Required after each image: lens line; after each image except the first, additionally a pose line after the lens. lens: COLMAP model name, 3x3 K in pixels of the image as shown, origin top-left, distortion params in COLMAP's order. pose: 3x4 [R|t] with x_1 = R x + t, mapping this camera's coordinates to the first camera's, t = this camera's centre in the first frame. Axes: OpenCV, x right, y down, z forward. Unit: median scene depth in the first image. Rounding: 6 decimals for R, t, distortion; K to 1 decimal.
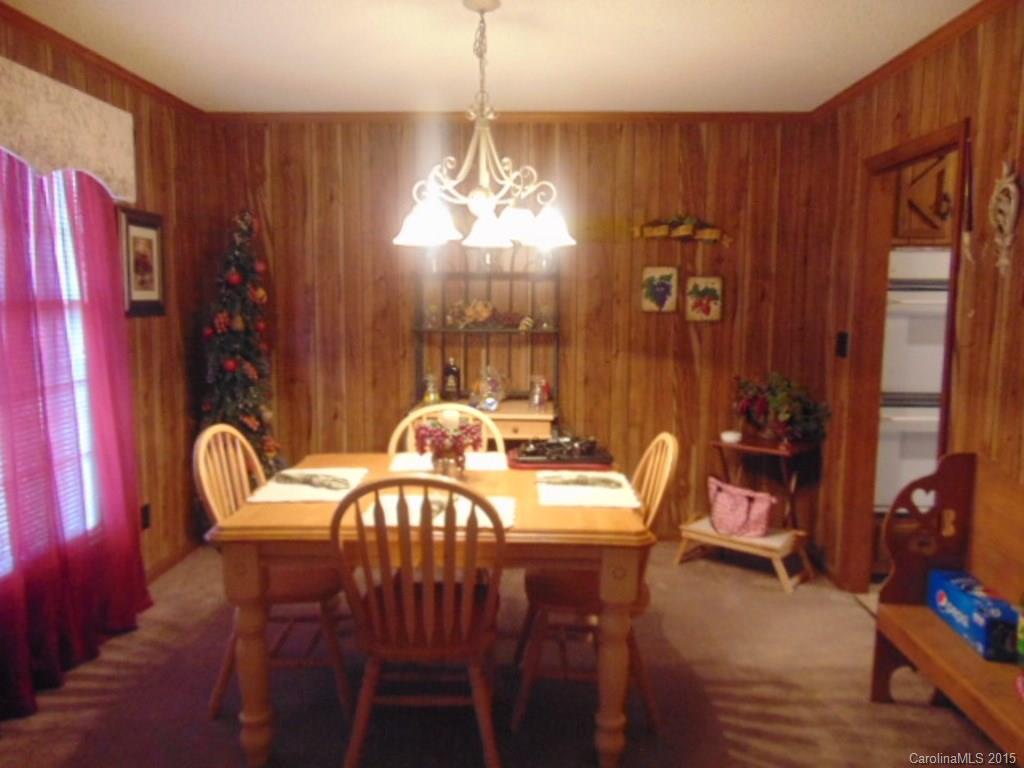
lens RADIAL K [[779.8, 0, 512.0], [0, 779.8, 384.0], [0, 0, 1]] dist [-0.046602, 0.090280]
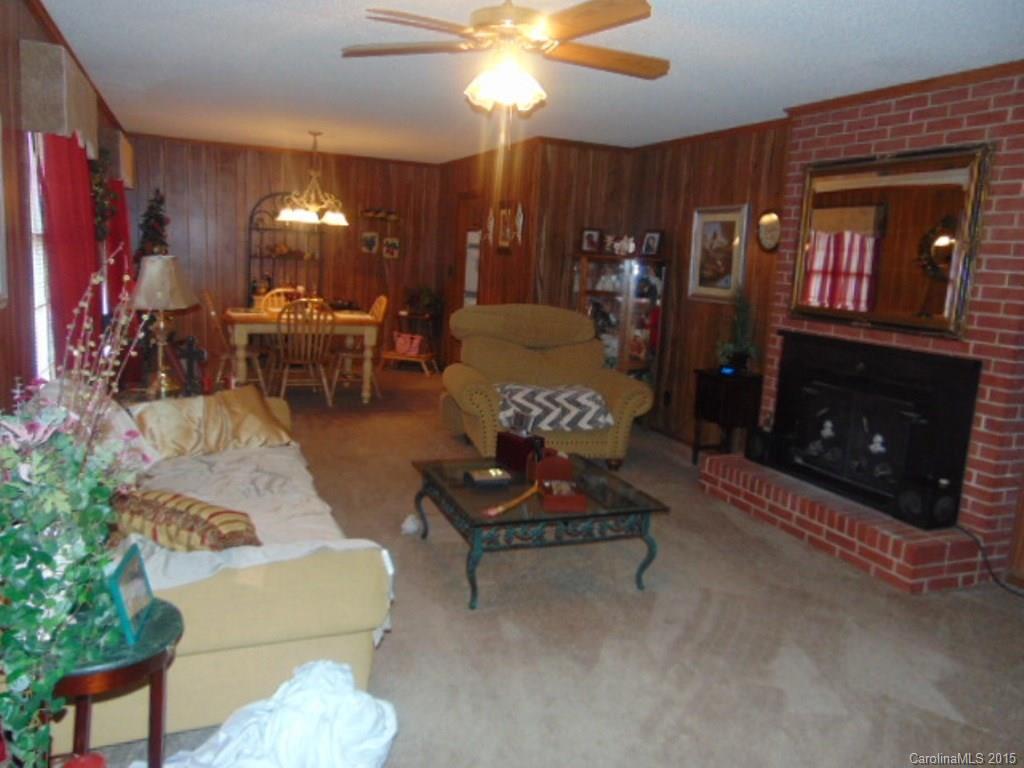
lens RADIAL K [[759.4, 0, 512.0], [0, 759.4, 384.0], [0, 0, 1]] dist [-0.074737, 0.000085]
pose [[0.911500, -0.022282, 0.410695, -0.306550], [-0.007473, 0.997470, 0.070702, 0.111304], [-0.411231, -0.067514, 0.909027, -1.031519]]
